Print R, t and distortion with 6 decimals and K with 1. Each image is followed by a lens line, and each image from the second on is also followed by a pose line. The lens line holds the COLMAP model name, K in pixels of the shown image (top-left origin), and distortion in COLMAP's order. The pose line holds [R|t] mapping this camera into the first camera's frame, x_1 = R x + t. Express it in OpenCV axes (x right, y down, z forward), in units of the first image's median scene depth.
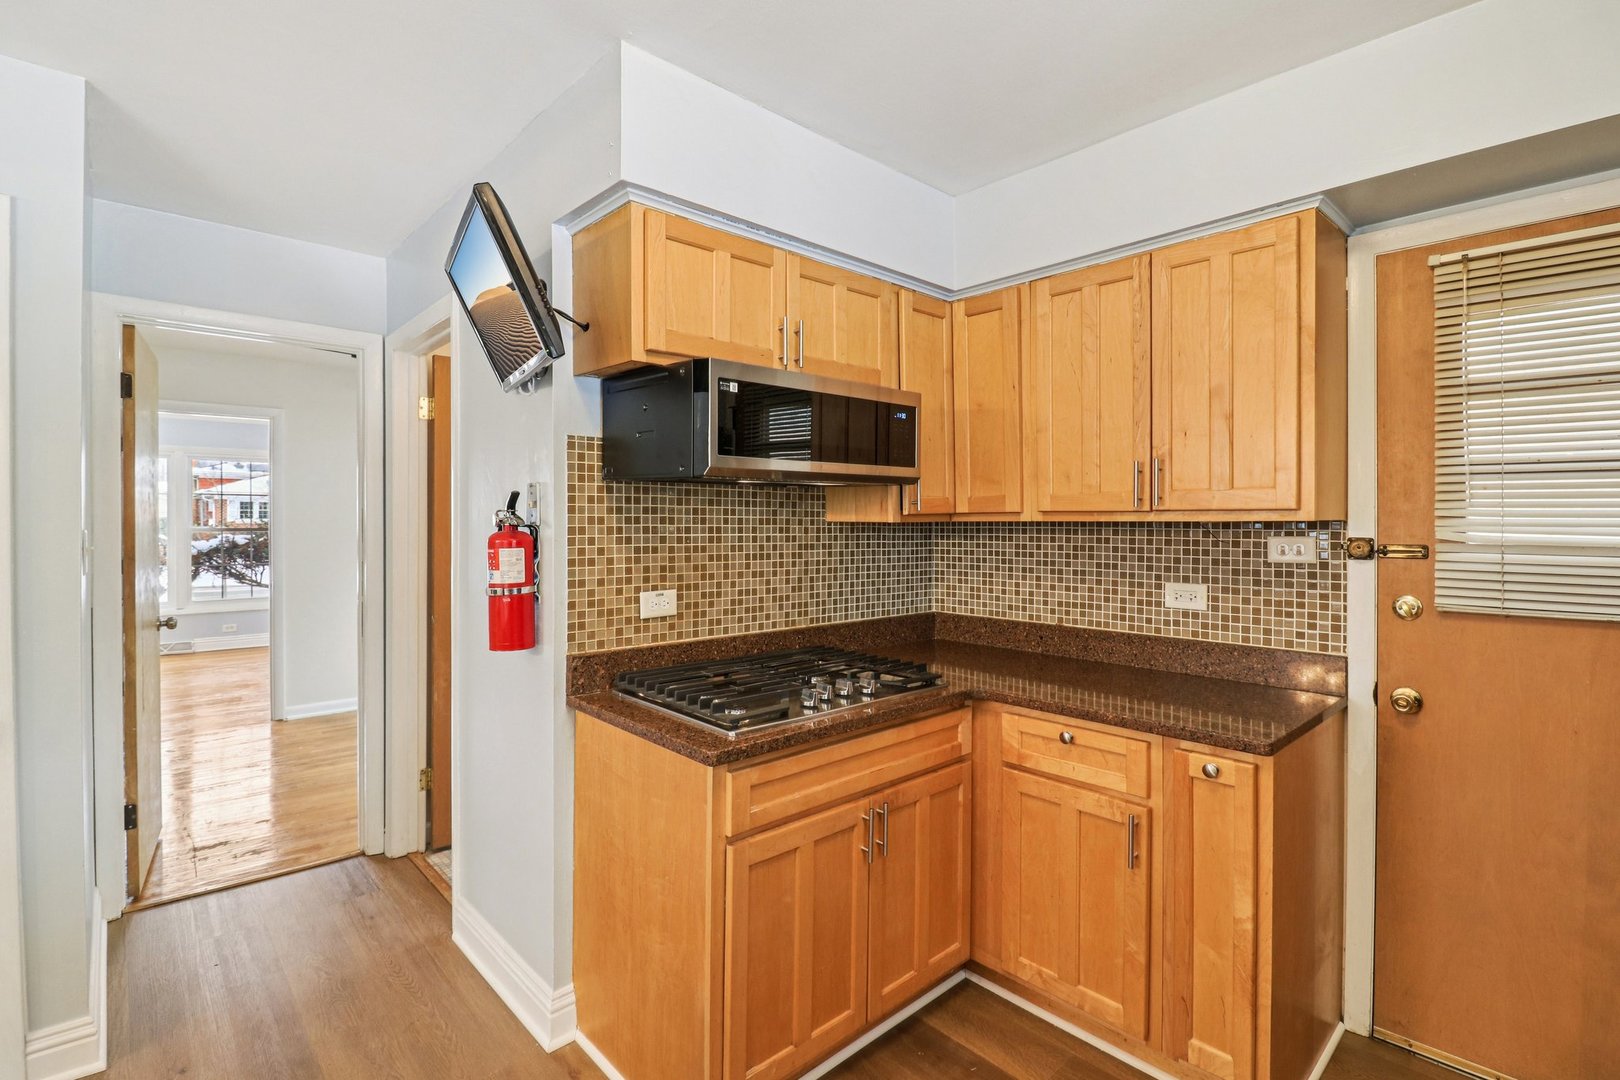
lens RADIAL K [[763.6, 0, 802.7], [0, 763.6, 518.7], [0, 0, 1]] dist [0.002778, -0.017054]
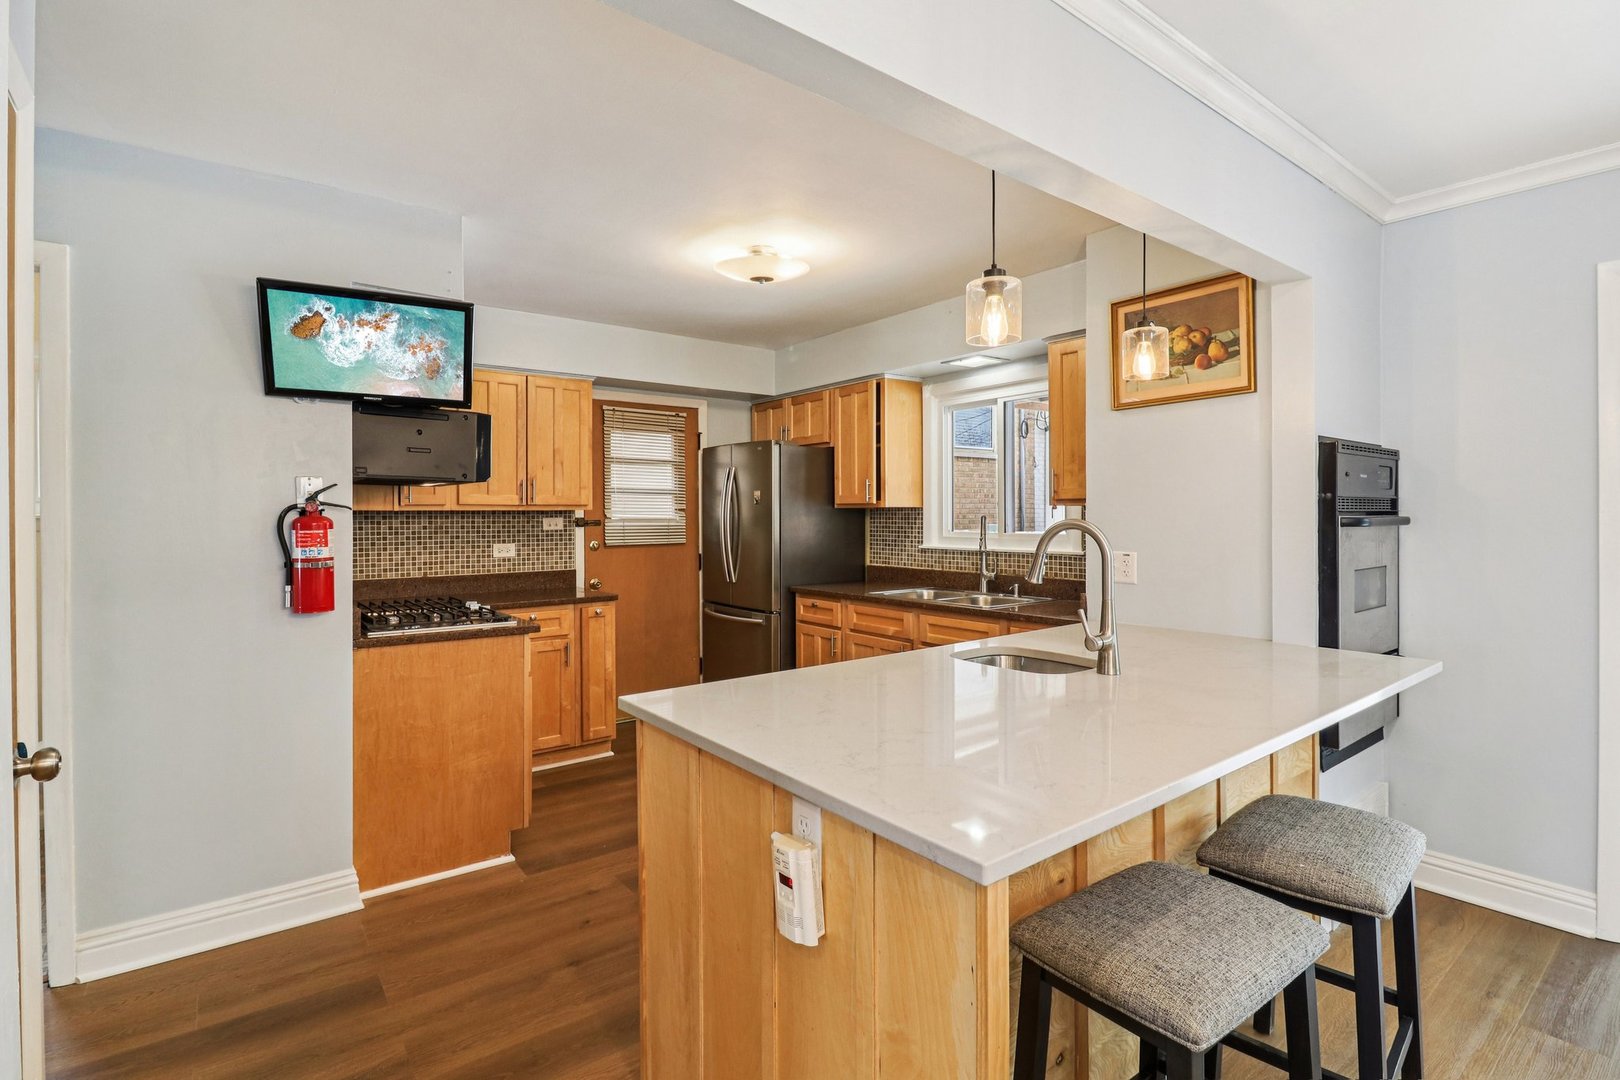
lens RADIAL K [[763.6, 0, 802.7], [0, 763.6, 518.7], [0, 0, 1]] dist [0.002778, -0.017054]
pose [[0.087776, -0.006681, 0.996118, -1.433989], [0.003505, 0.999973, 0.006398, 0.014838], [-0.996134, 0.002930, 0.087797, 0.106535]]
